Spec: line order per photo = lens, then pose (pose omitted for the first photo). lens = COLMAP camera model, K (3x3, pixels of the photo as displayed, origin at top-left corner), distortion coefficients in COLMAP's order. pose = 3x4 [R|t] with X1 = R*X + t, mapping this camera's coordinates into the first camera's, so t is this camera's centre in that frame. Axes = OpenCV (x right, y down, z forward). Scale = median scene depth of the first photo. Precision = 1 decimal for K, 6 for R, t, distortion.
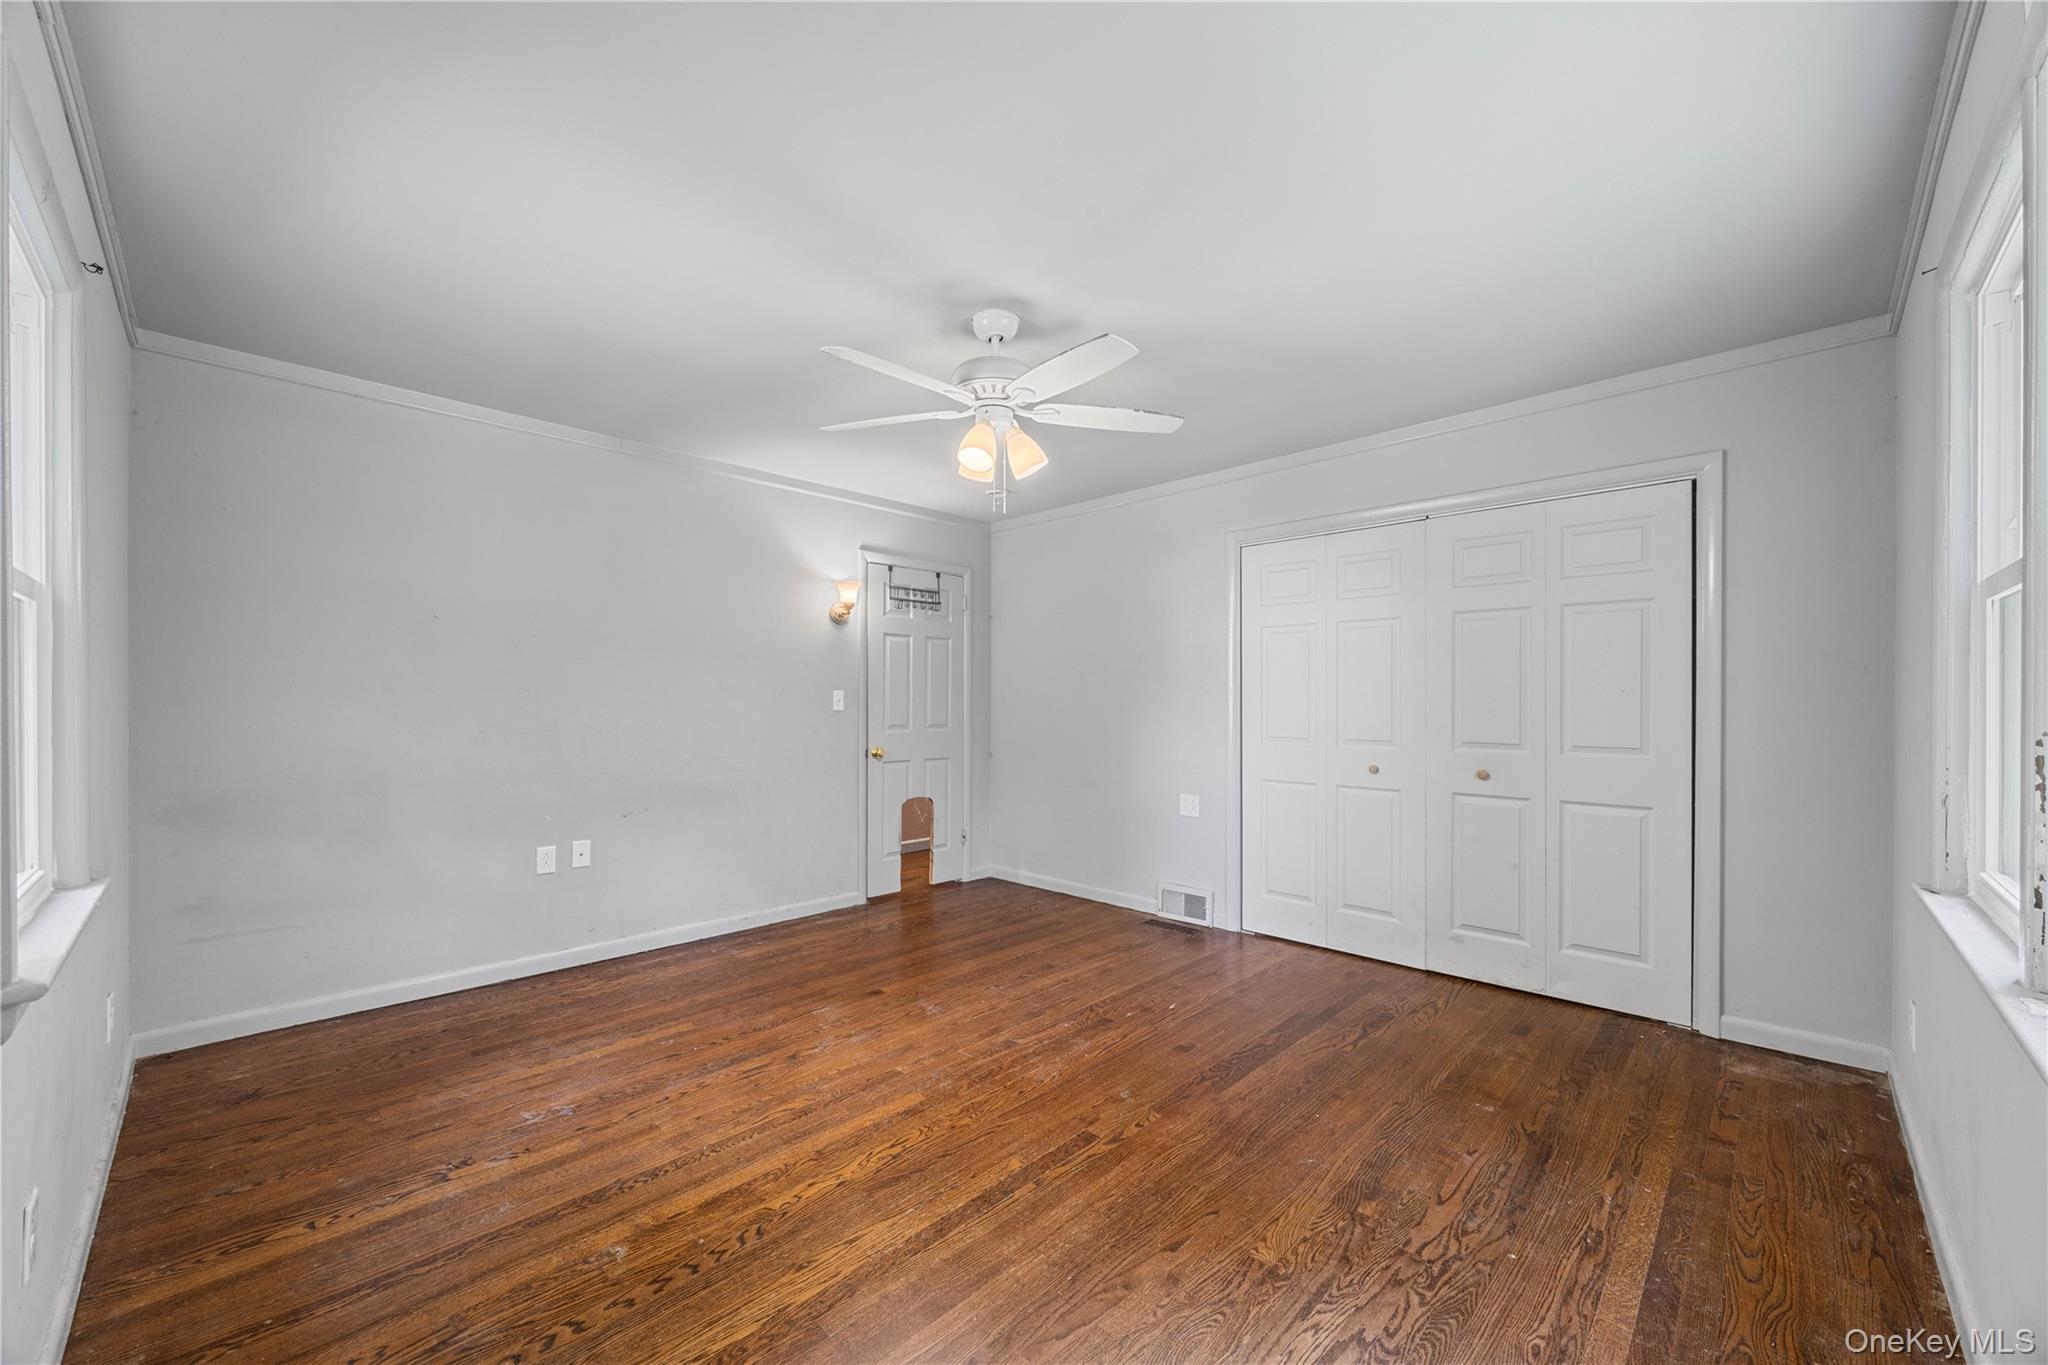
lens RADIAL K [[791.3, 0, 1023.1], [0, 791.3, 711.8], [0, 0, 1]] dist [-0.001203, 0.000174]
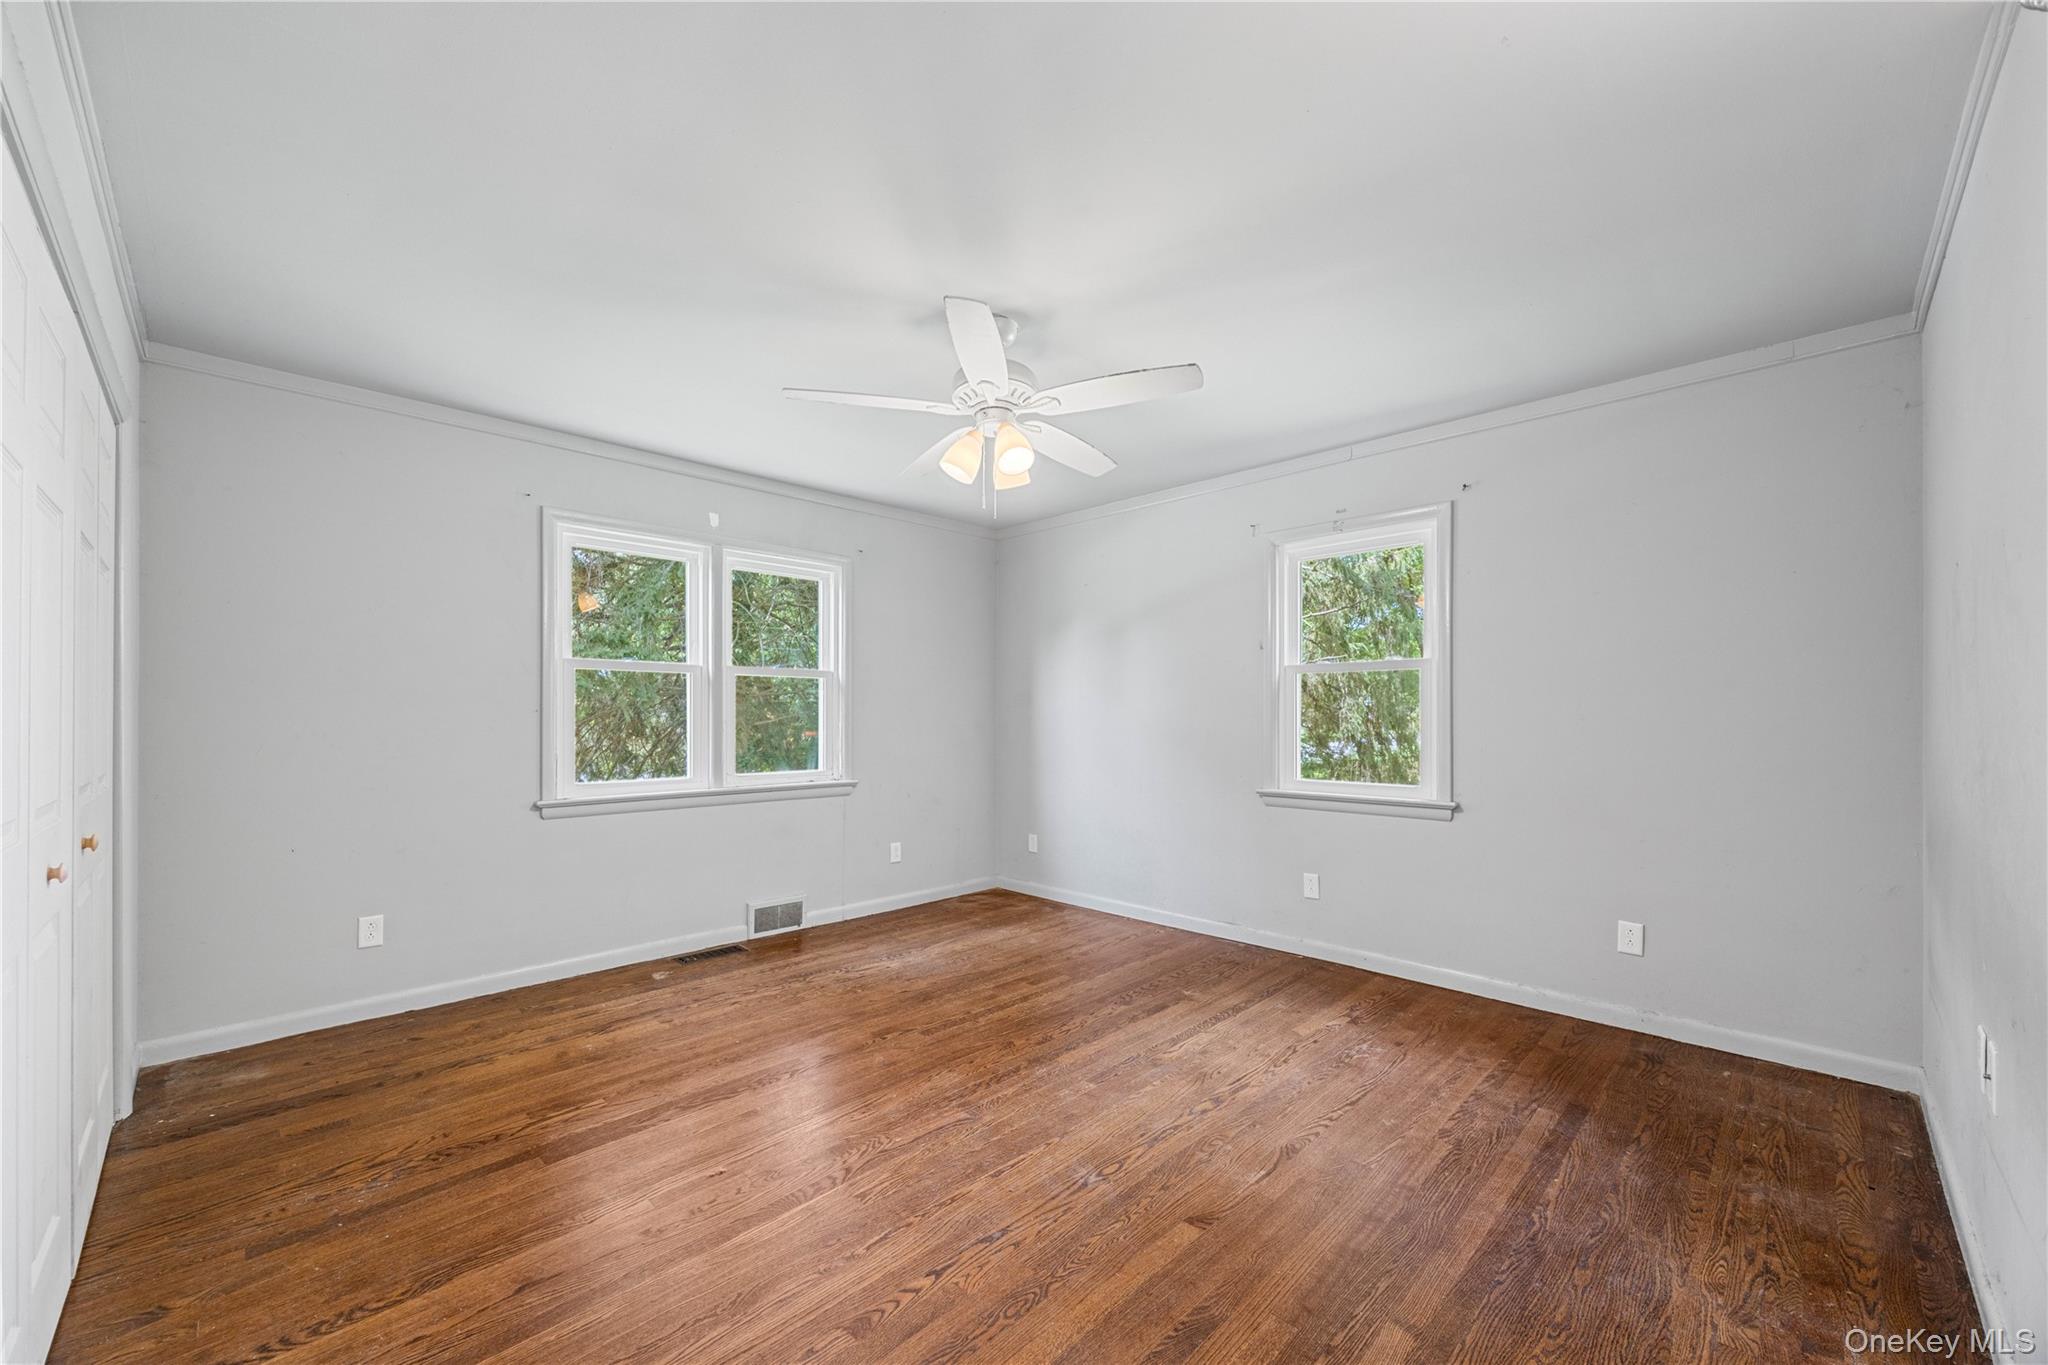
lens RADIAL K [[791.3, 0, 1023.1], [0, 791.3, 711.8], [0, 0, 1]] dist [-0.001203, 0.000174]
pose [[-0.999970, -0.000764, 0.007750, -0.090507], [-0.000749, 0.999998, 0.001861, -0.014696], [-0.007752, 0.001855, -0.999968, 2.284953]]
